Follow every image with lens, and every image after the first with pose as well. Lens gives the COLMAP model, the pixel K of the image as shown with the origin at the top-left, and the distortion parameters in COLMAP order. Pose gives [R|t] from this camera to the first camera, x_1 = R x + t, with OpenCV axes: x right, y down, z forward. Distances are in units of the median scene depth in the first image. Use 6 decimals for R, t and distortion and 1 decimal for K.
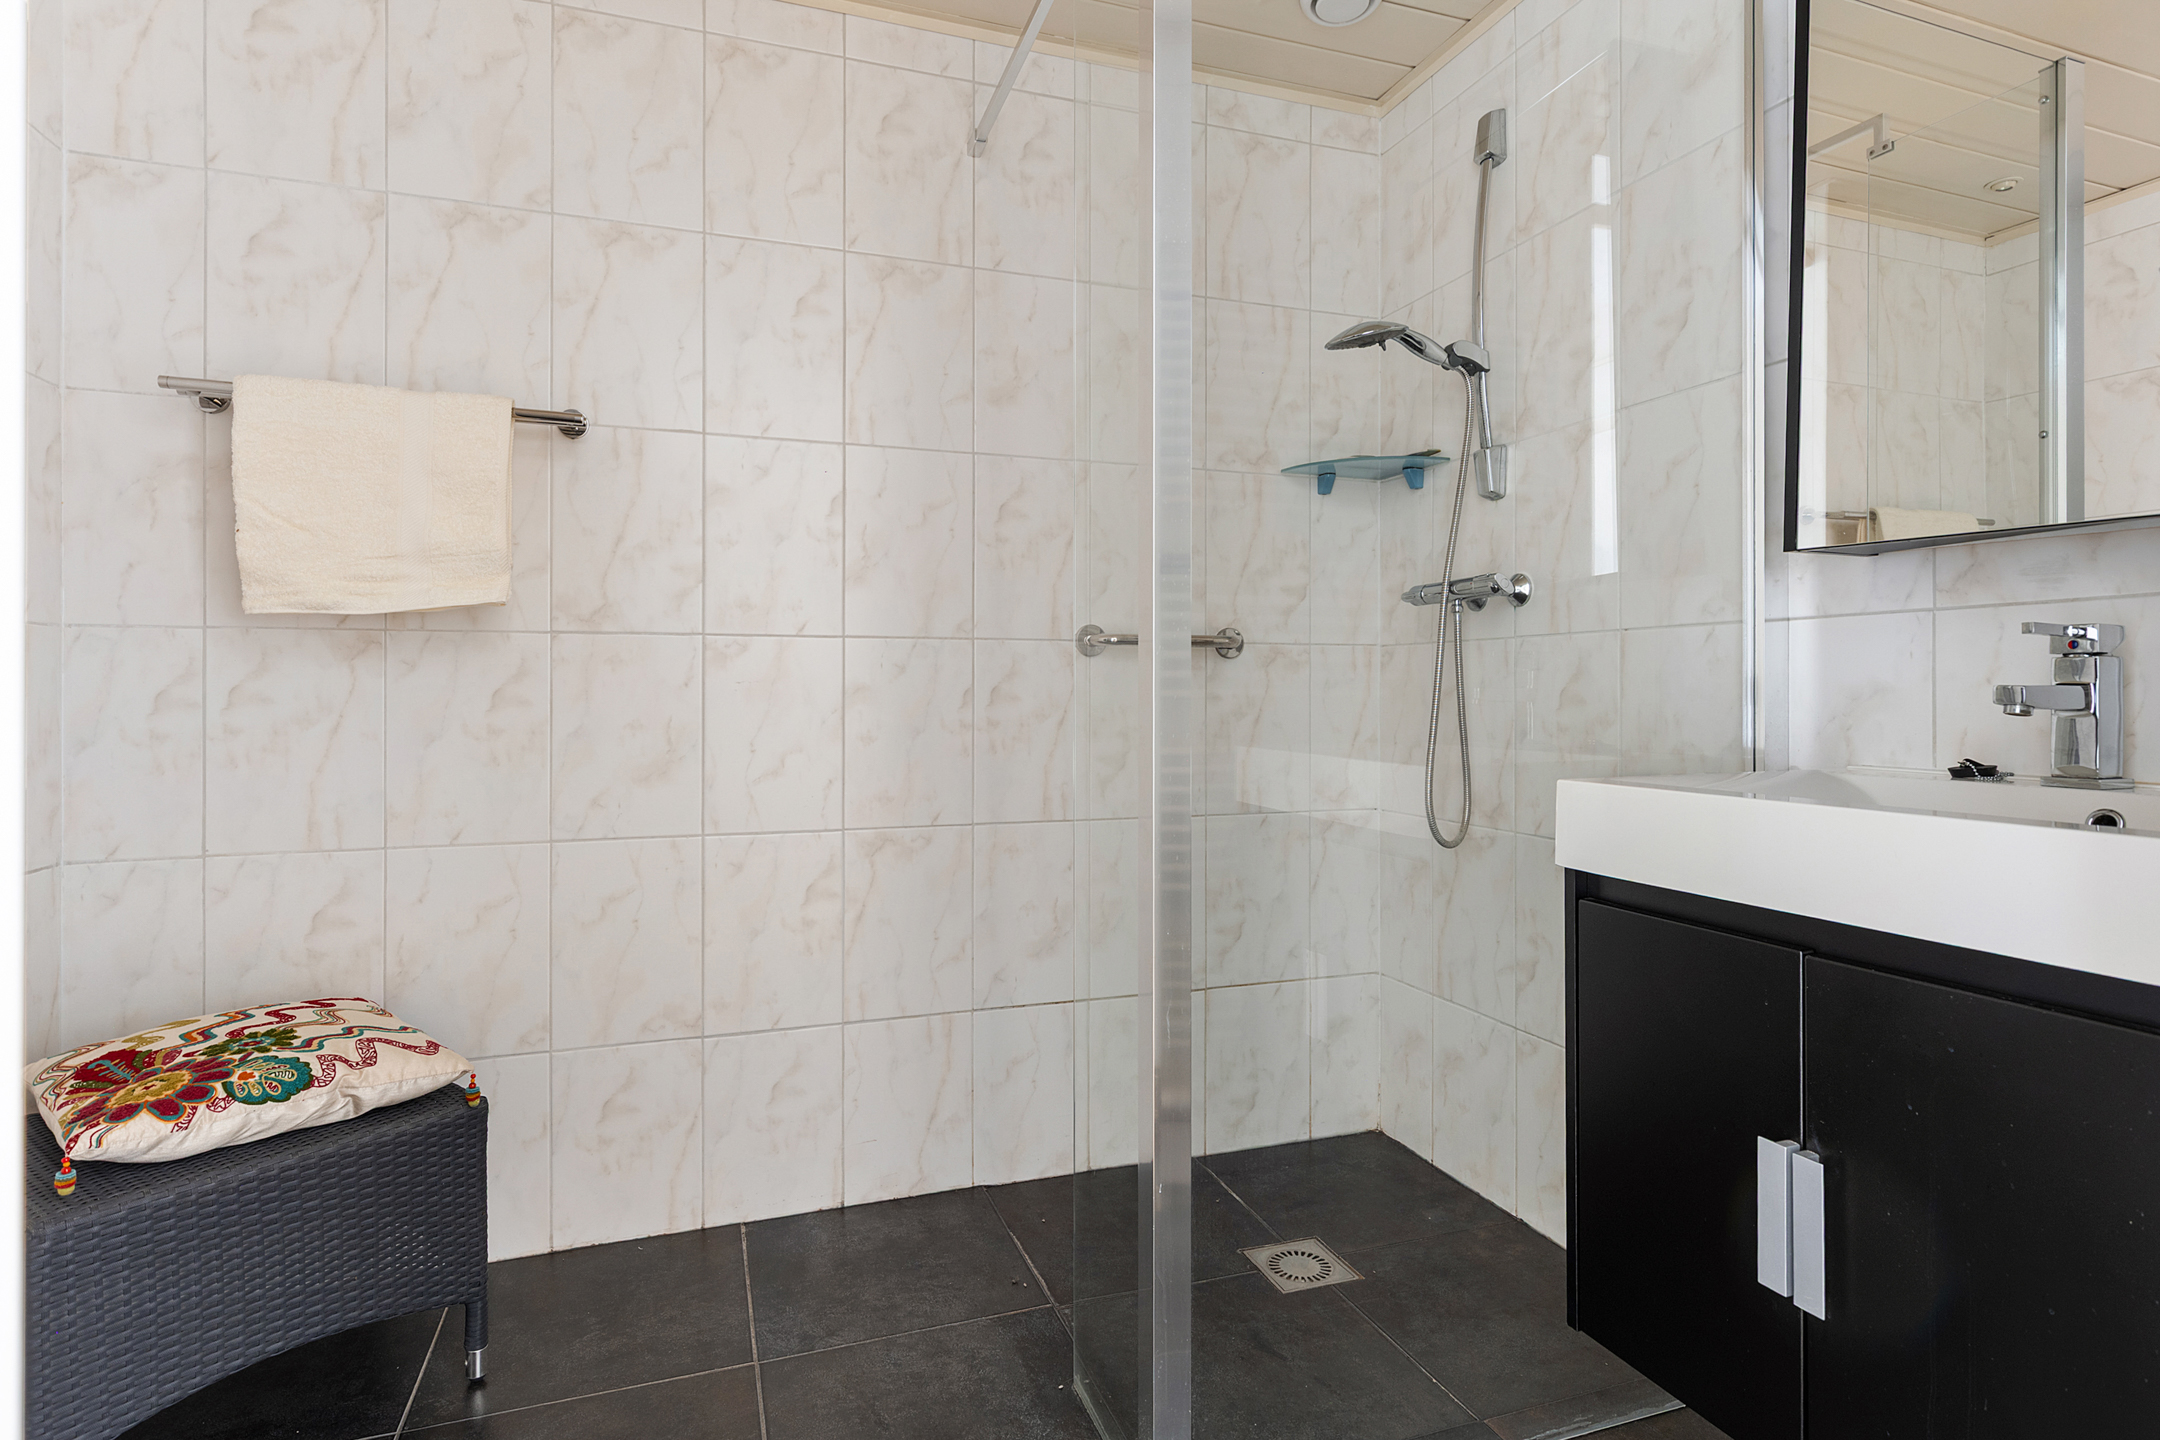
lens RADIAL K [[1116.3, 0, 1085.8], [0, 1116.3, 710.6], [0, 0, 1]] dist [-0.004194, 0.000740]
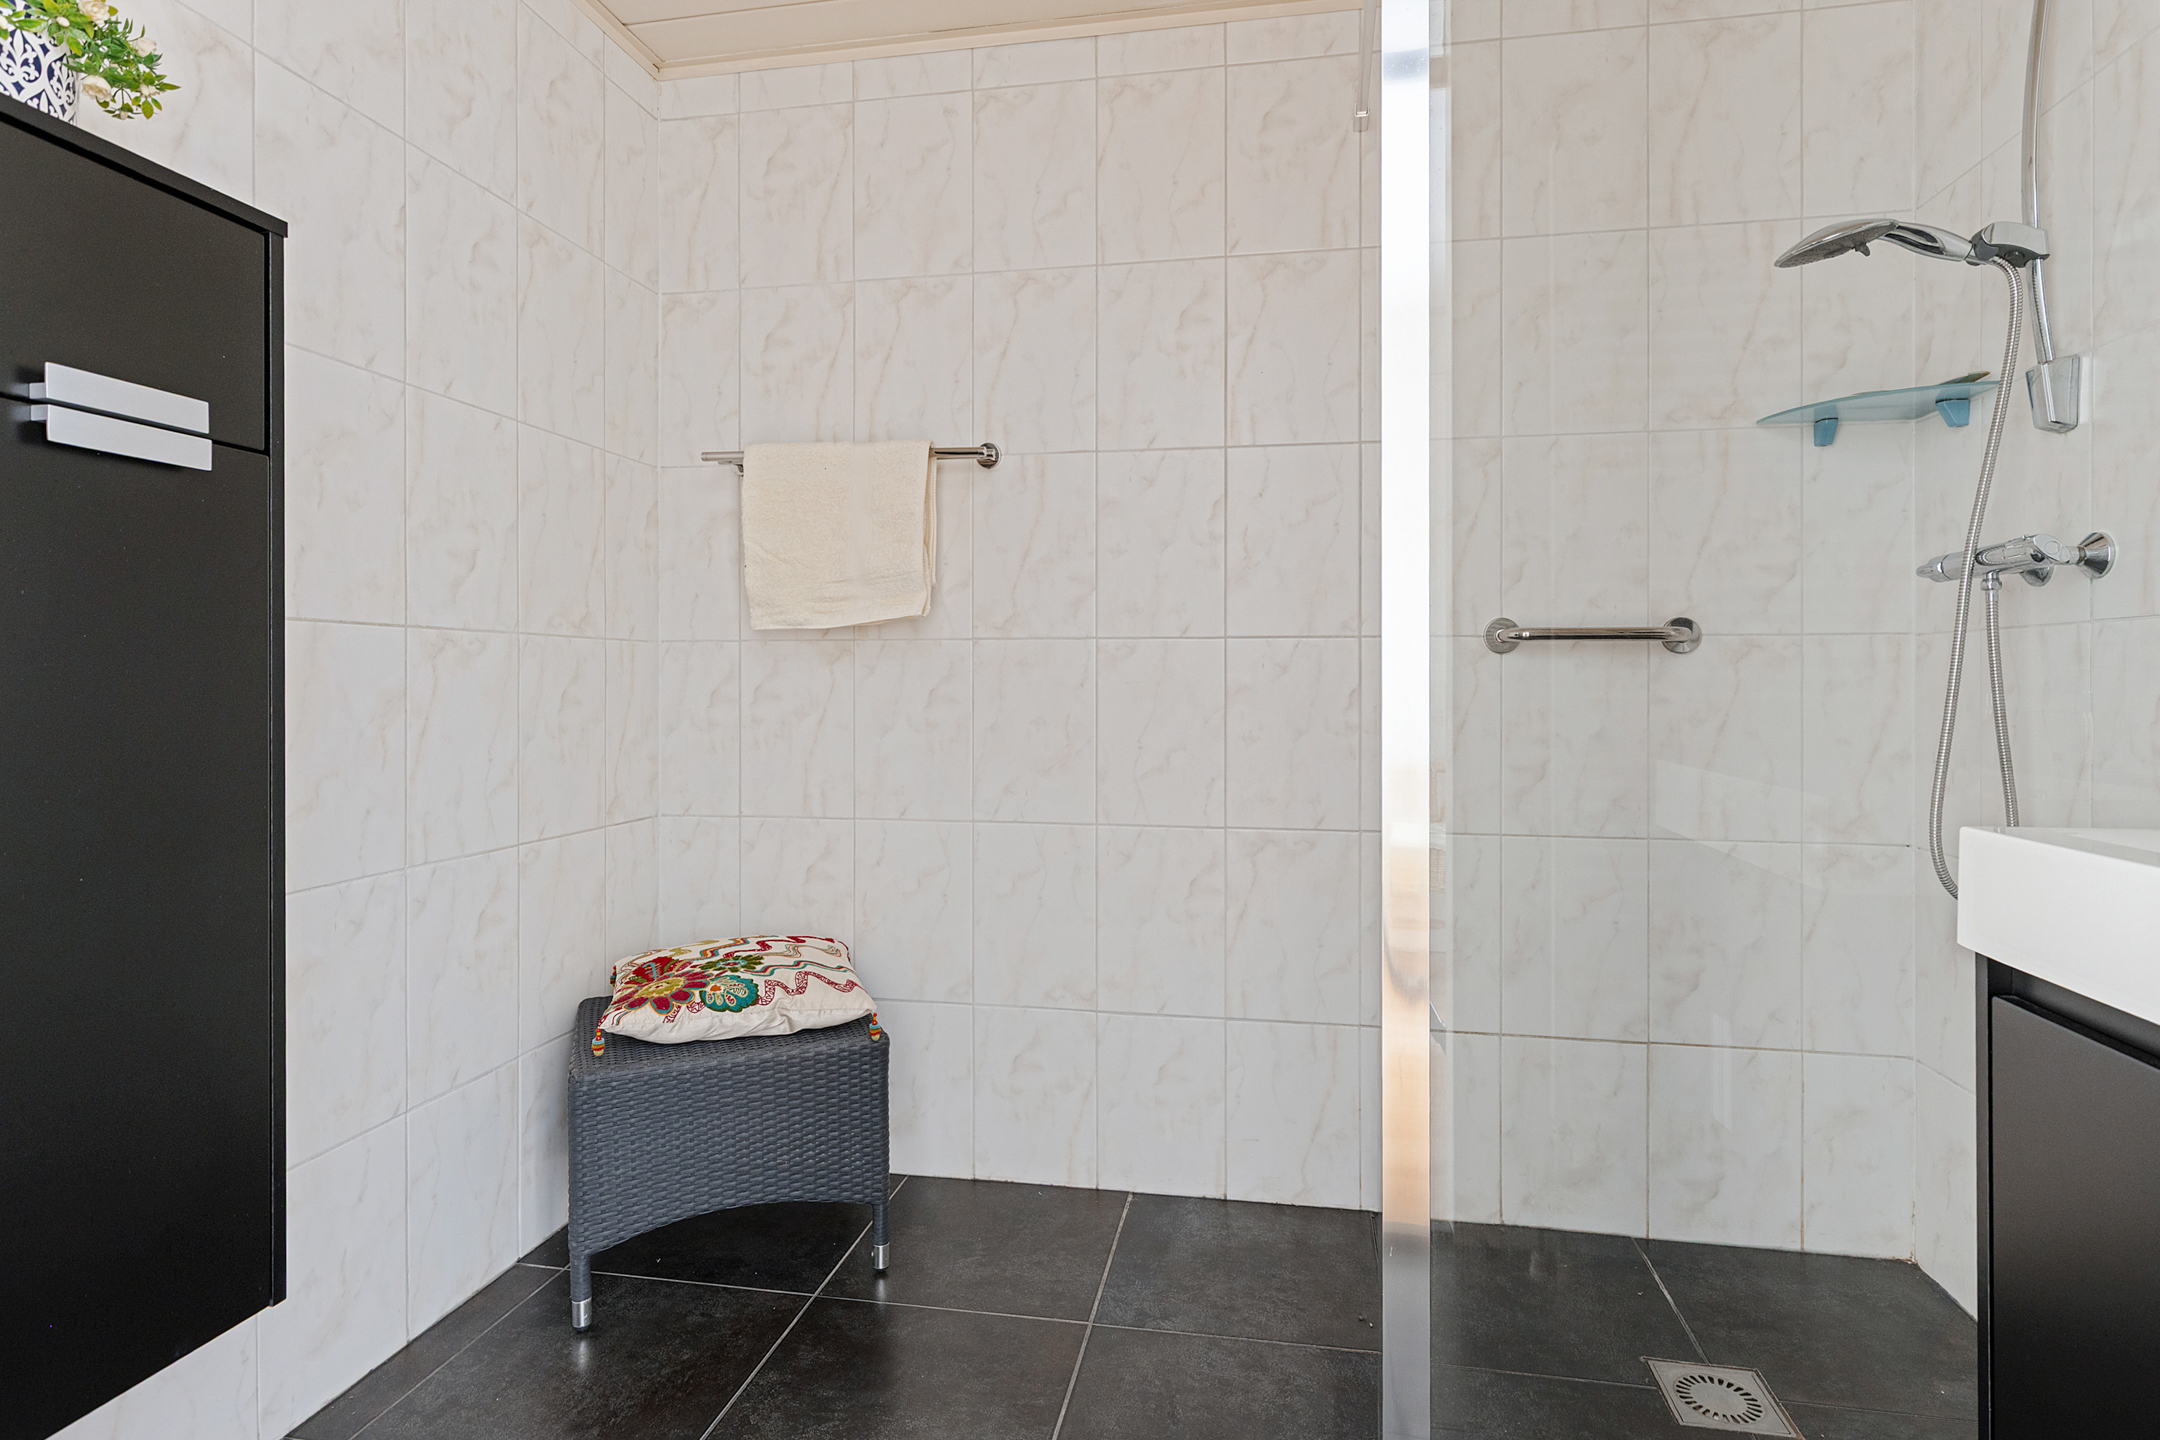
lens RADIAL K [[1116.3, 0, 1088.1], [0, 1116.3, 703.4], [0, 0, 1]] dist [-0.004194, 0.000740]
pose [[0.867937, 0.010927, -0.496555, 0.190018], [-0.010232, 0.999939, 0.004120, -0.009917], [0.496570, 0.001505, 0.867996, 0.061720]]
